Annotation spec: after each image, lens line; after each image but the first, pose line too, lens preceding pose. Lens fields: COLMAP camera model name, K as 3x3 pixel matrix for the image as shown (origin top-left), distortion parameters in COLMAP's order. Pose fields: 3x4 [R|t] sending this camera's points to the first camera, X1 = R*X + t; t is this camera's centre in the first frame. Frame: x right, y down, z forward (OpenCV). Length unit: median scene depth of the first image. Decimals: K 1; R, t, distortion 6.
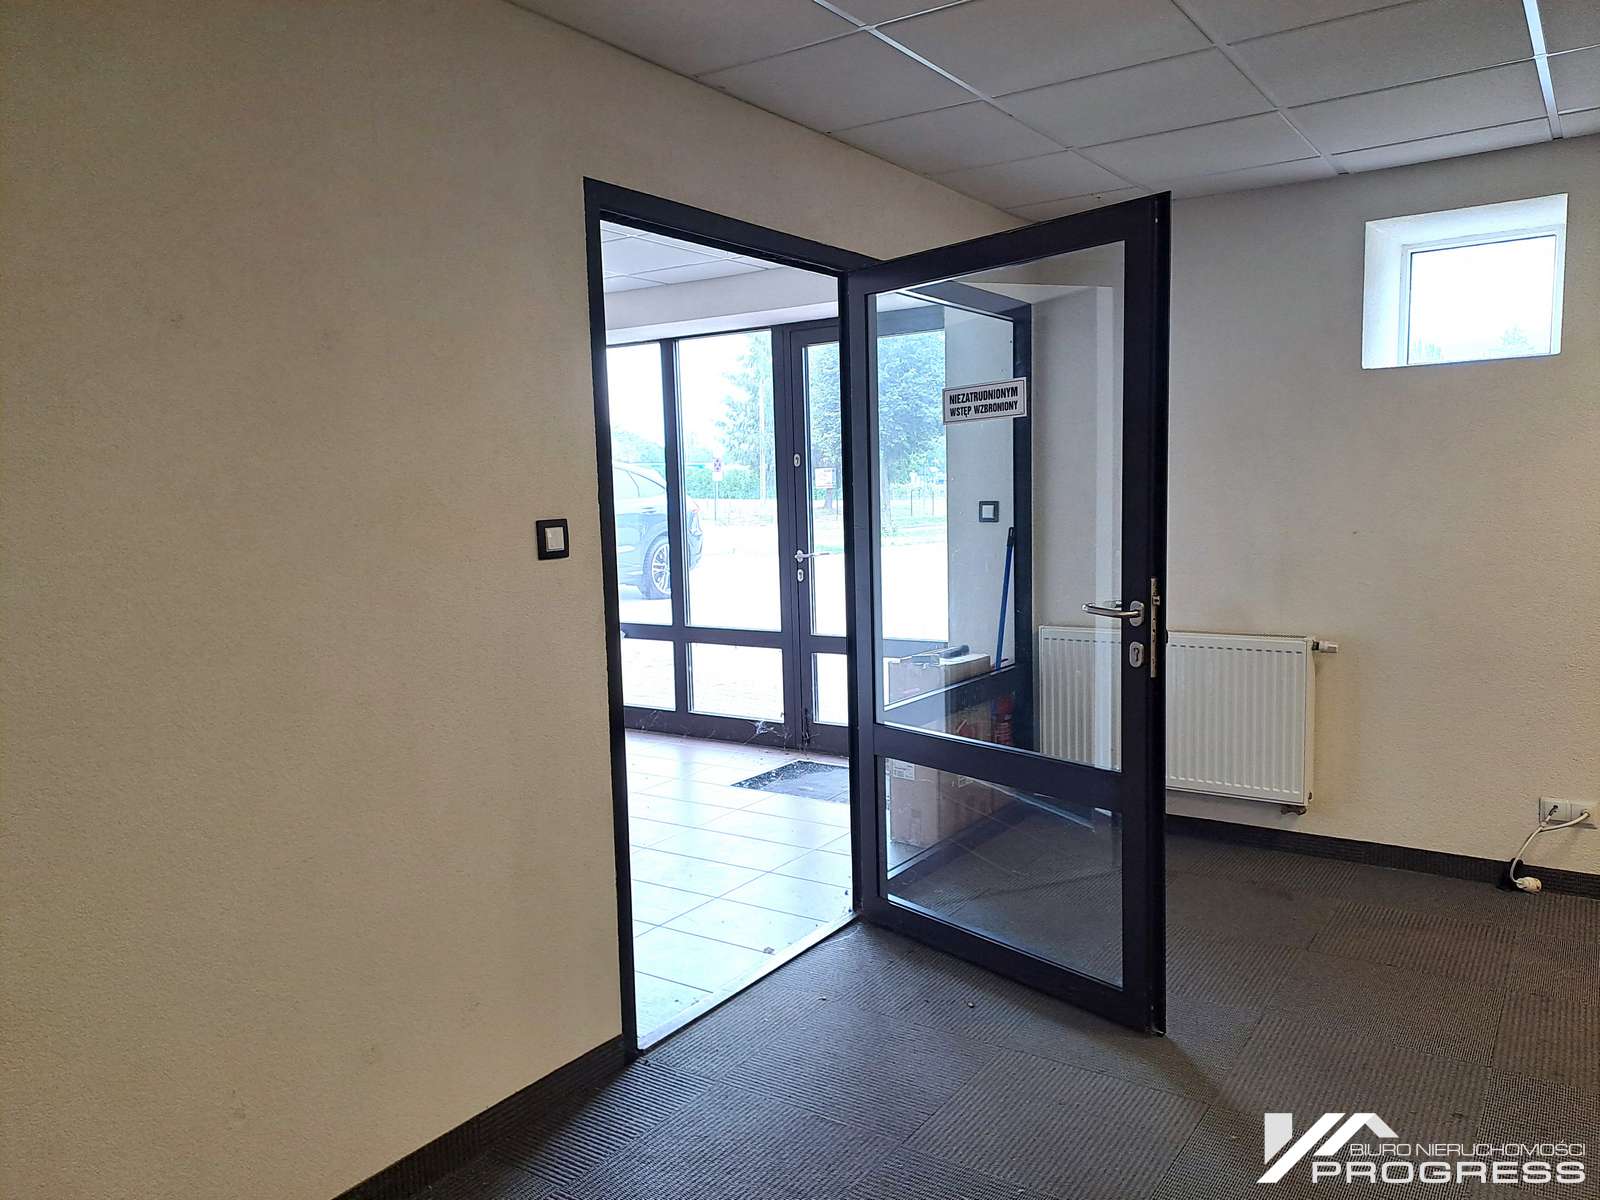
lens RADIAL K [[1159.1, 0, 811.2], [0, 1159.1, 614.0], [0, 0, 1]] dist [0.053546, -0.002539]
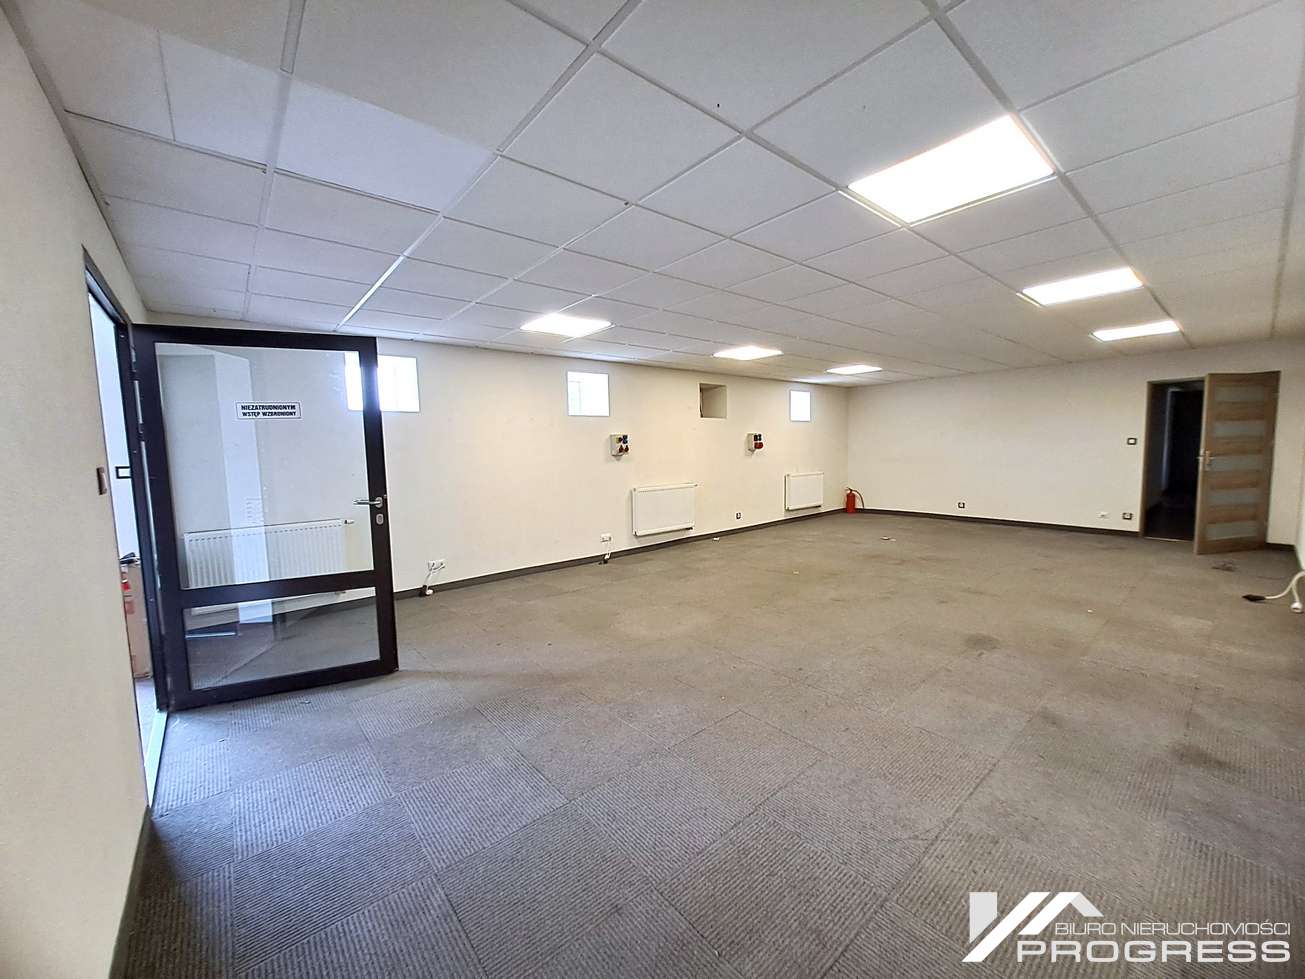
lens RADIAL K [[511.1, 0, 652.5], [0, 511.1, 489.5], [0, 0, 1]] dist [0.000066, 0.000157]
pose [[0.278333, -0.063199, 0.958403, -0.517339], [0.122796, 0.991986, 0.029753, 0.010323], [-0.952603, 0.109407, 0.283863, 0.117598]]
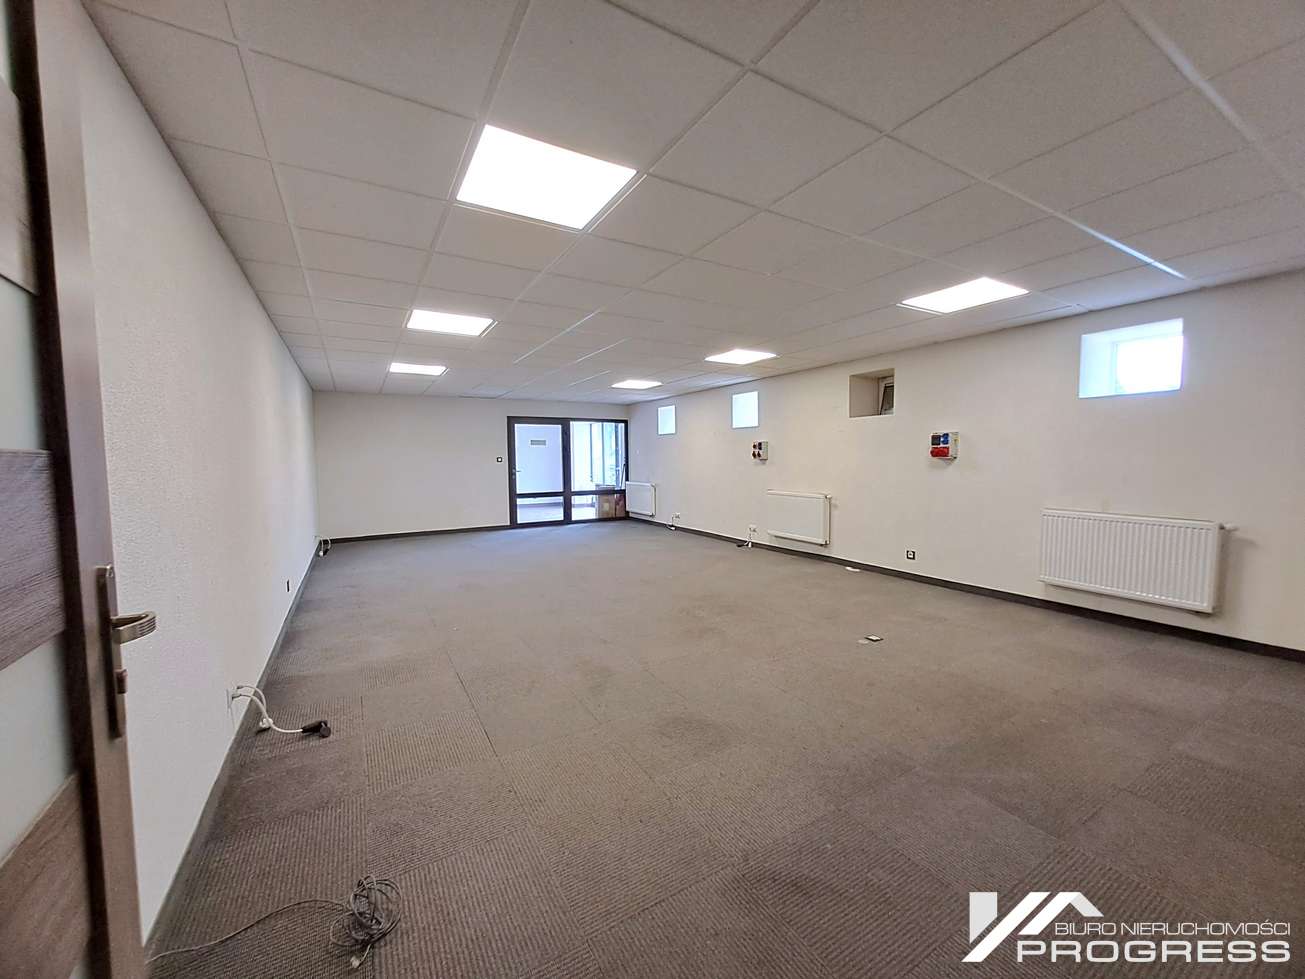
lens RADIAL K [[511.1, 0, 652.5], [0, 511.1, 489.5], [0, 0, 1]] dist [0.000066, 0.000157]
pose [[0.900032, 0.038846, -0.434089, 1.865924], [-0.051049, 0.998560, -0.016484, 0.113379], [0.432824, 0.036996, 0.900719, -1.415507]]
